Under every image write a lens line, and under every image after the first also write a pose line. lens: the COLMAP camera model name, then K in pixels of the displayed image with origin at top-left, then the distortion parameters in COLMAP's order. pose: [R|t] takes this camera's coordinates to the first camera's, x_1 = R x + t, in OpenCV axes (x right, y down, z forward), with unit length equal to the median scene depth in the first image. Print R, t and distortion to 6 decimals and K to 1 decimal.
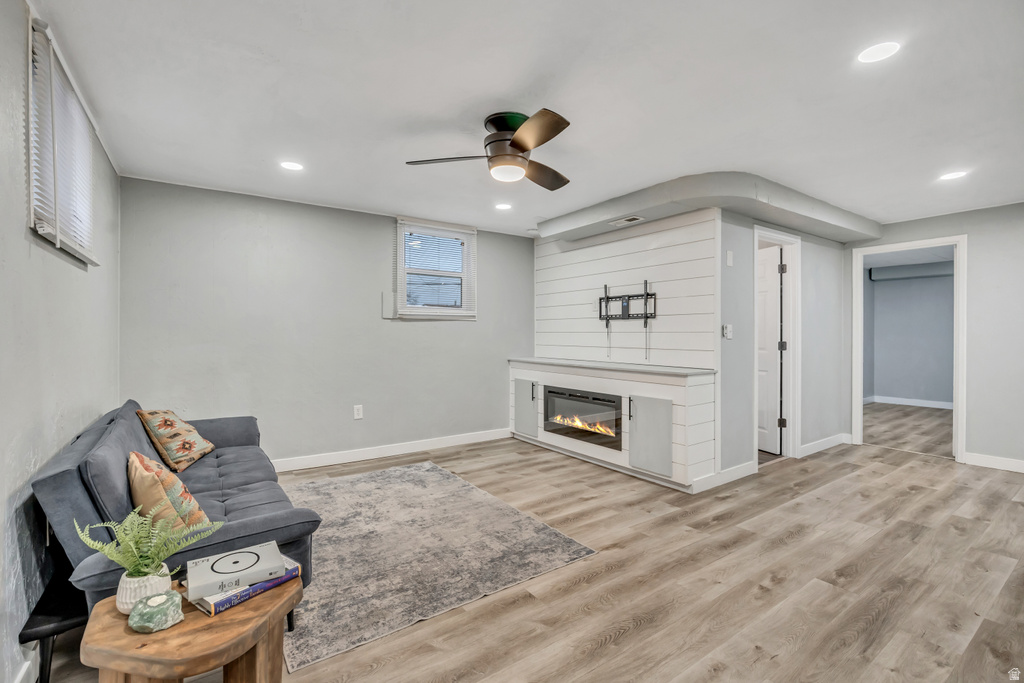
lens RADIAL K [[455.0, 0, 505.1], [0, 455.0, 335.4], [0, 0, 1]] dist [-0.013827, 0.000967]
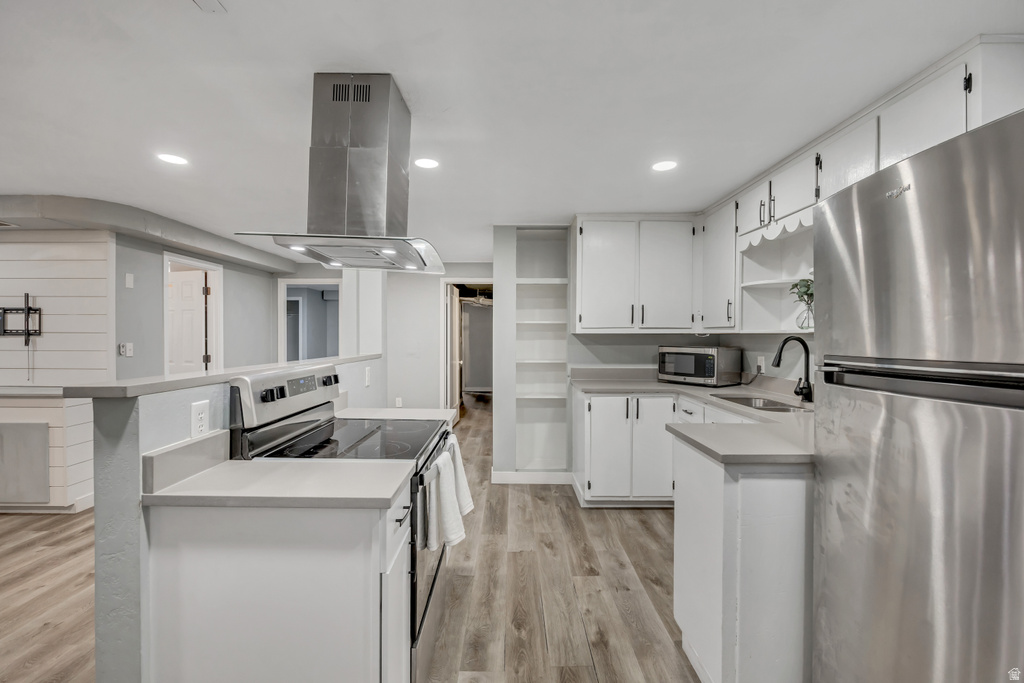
lens RADIAL K [[455.0, 0, 514.8], [0, 455.0, 341.2], [0, 0, 1]] dist [-0.013827, 0.000967]
pose [[0.563037, -0.007039, 0.826402, 0.135871], [-0.000675, 0.999959, 0.008977, -0.039370], [-0.826431, -0.005612, 0.563009, -0.347888]]
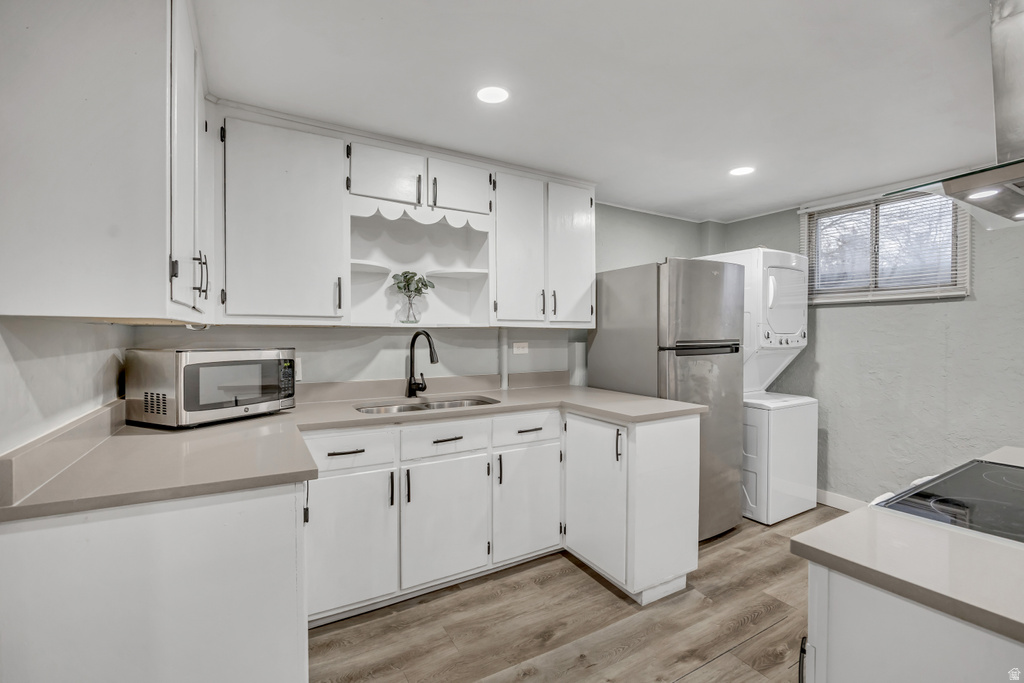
lens RADIAL K [[455.0, 0, 515.1], [0, 455.0, 338.2], [0, 0, 1]] dist [-0.013827, 0.000967]
pose [[-0.996626, -0.003143, 0.082017, 0.830018], [-0.001774, 0.999858, 0.016765, -0.041919], [-0.082058, 0.016563, -0.996490, 0.423713]]
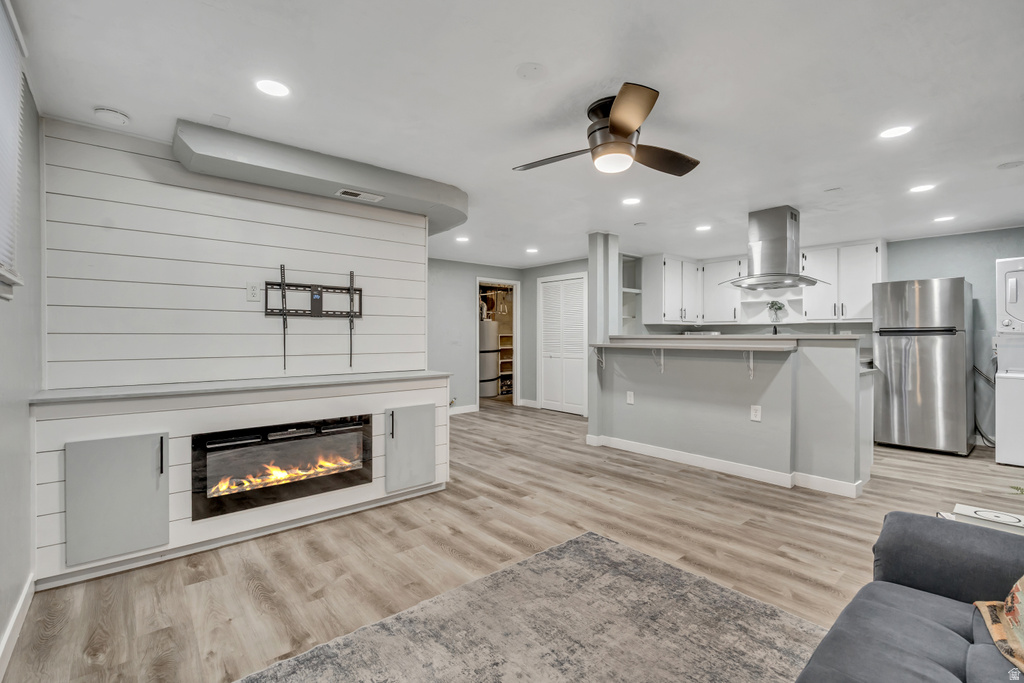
lens RADIAL K [[455.0, 0, 514.5], [0, 455.0, 335.5], [0, 0, 1]] dist [-0.013827, 0.000967]
pose [[-0.107867, -0.001244, 0.994165, -0.621881], [0.001894, 0.999997, 0.001456, -0.006121], [-0.994164, 0.002040, -0.107864, 0.908114]]
